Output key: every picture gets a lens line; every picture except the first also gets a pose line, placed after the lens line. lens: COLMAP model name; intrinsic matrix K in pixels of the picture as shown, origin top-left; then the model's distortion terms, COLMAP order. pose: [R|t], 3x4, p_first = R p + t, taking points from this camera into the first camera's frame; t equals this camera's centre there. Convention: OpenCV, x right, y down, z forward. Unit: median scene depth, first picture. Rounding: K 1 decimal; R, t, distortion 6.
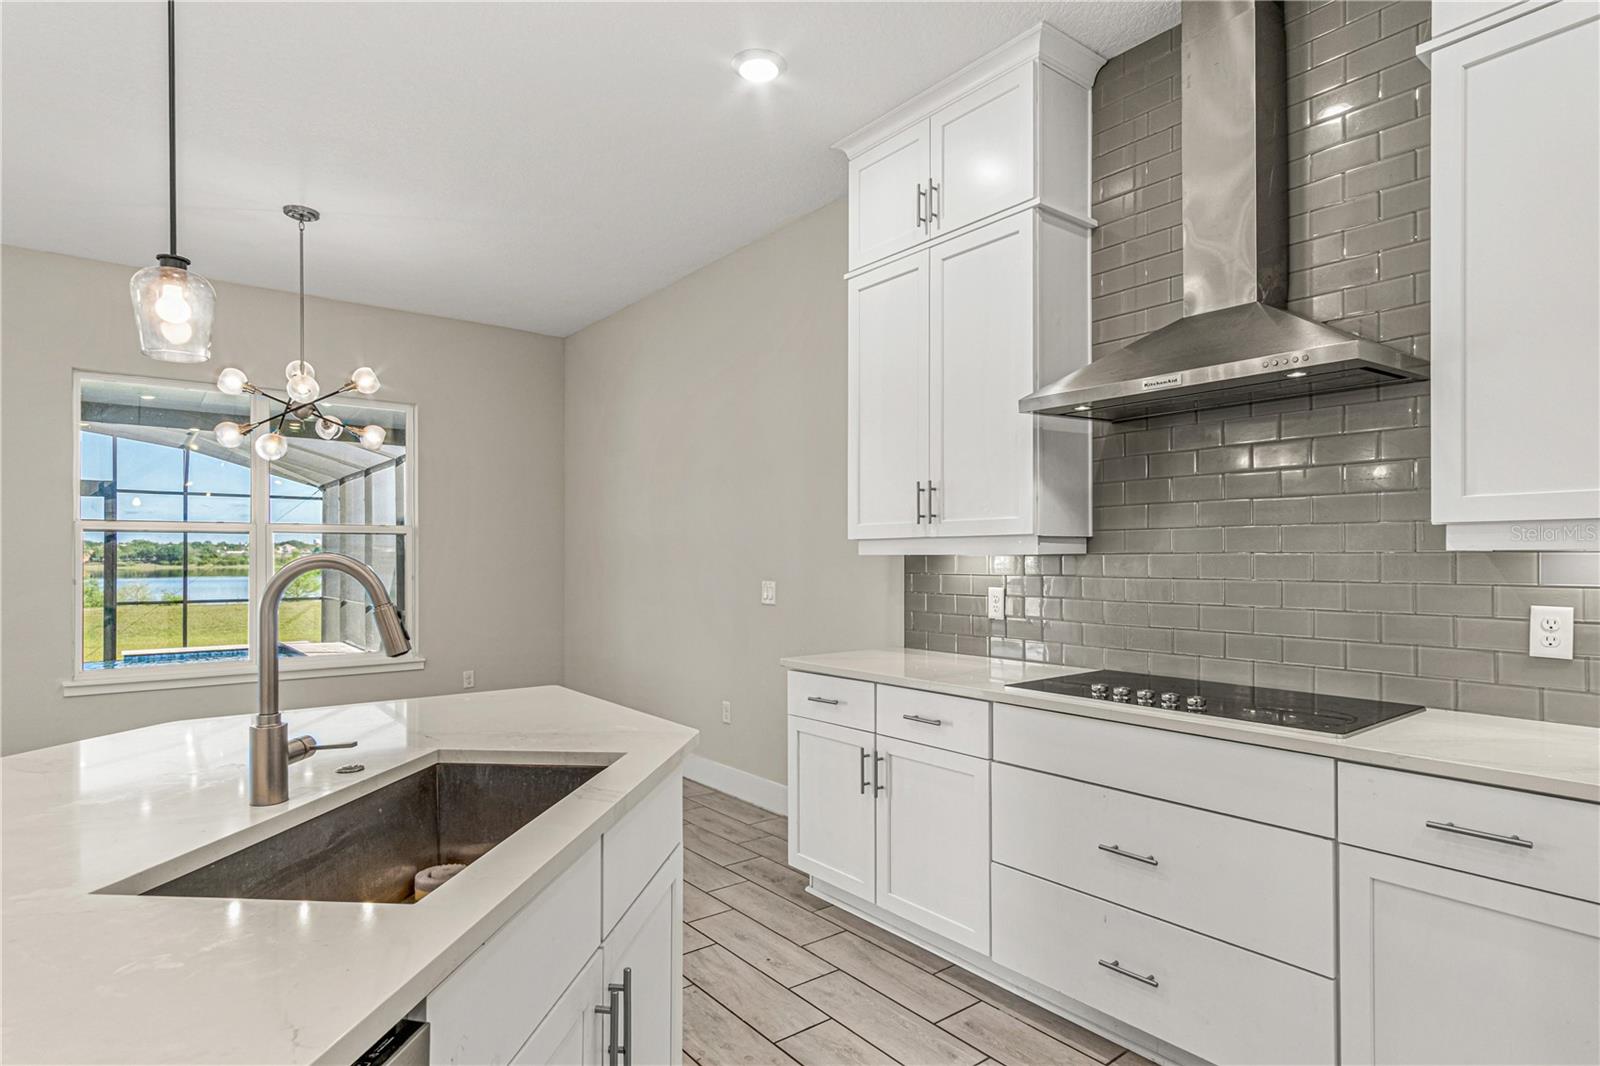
lens RADIAL K [[855.8, 0, 794.2], [0, 855.8, 543.2], [0, 0, 1]] dist [0.014582, -0.000507]
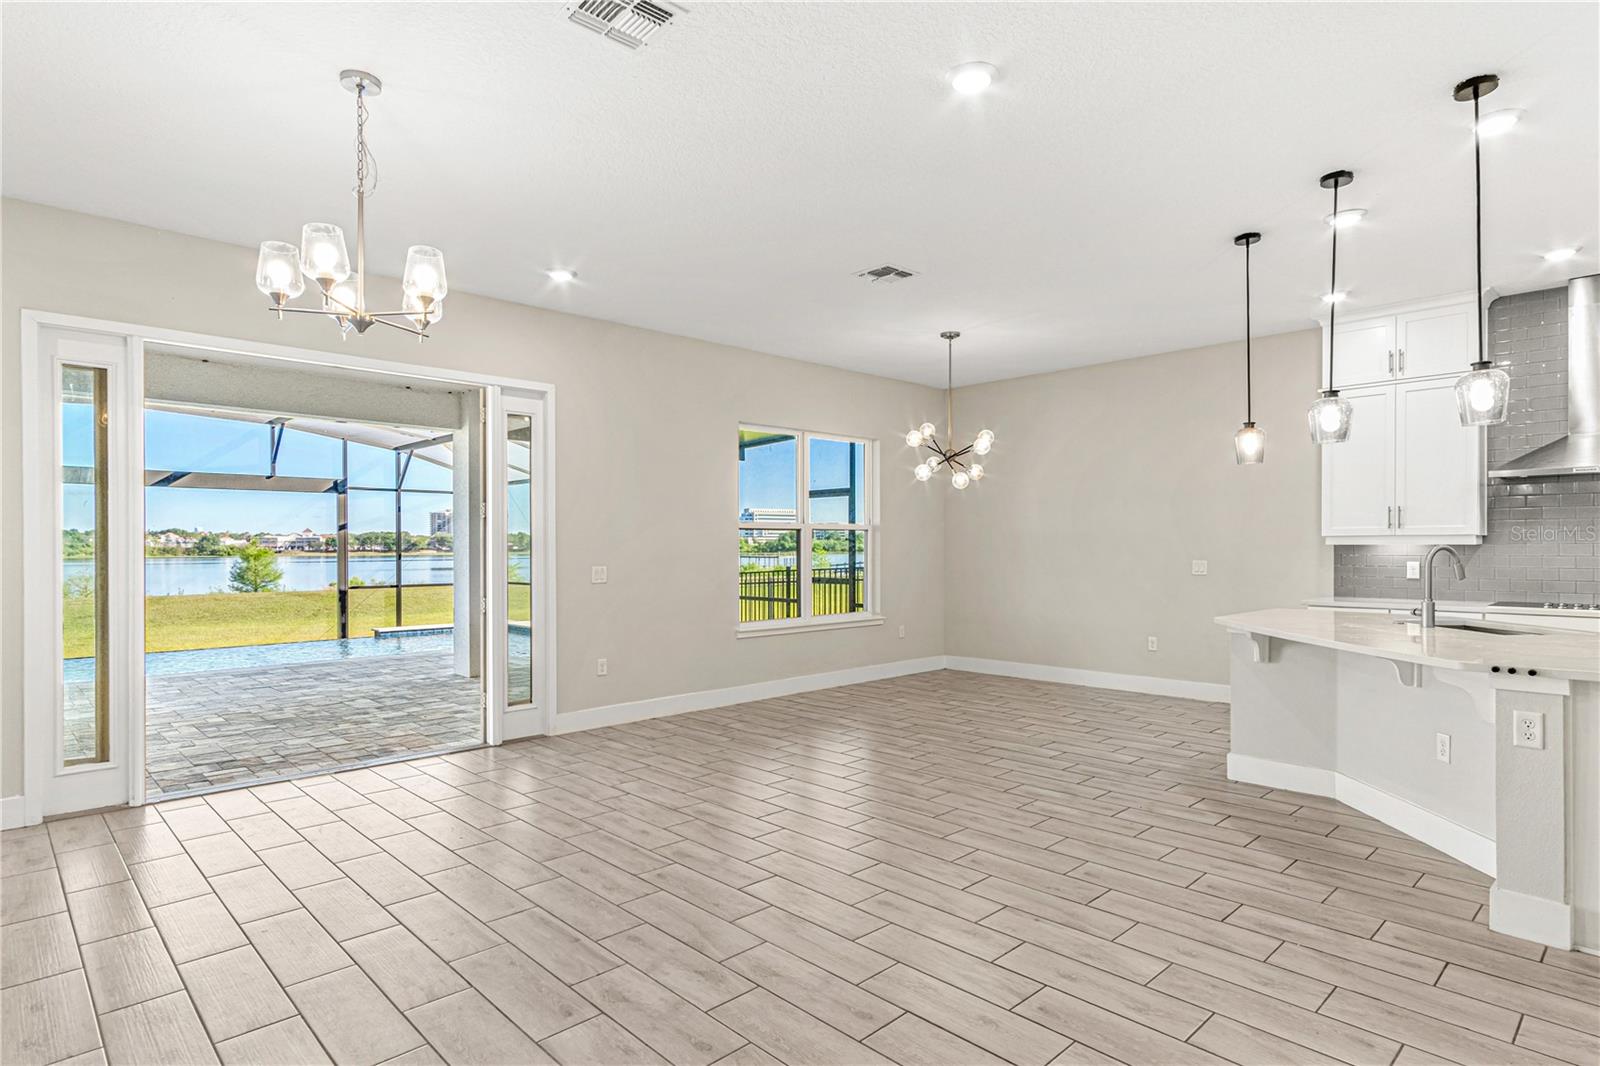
lens RADIAL K [[855.8, 0, 804.8], [0, 855.8, 545.1], [0, 0, 1]] dist [0.014582, -0.000507]
pose [[0.993373, -0.000284, 0.114939, -0.310106], [-0.001419, 0.999890, 0.014736, -0.002451], [-0.114930, -0.014801, 0.993263, -0.174769]]
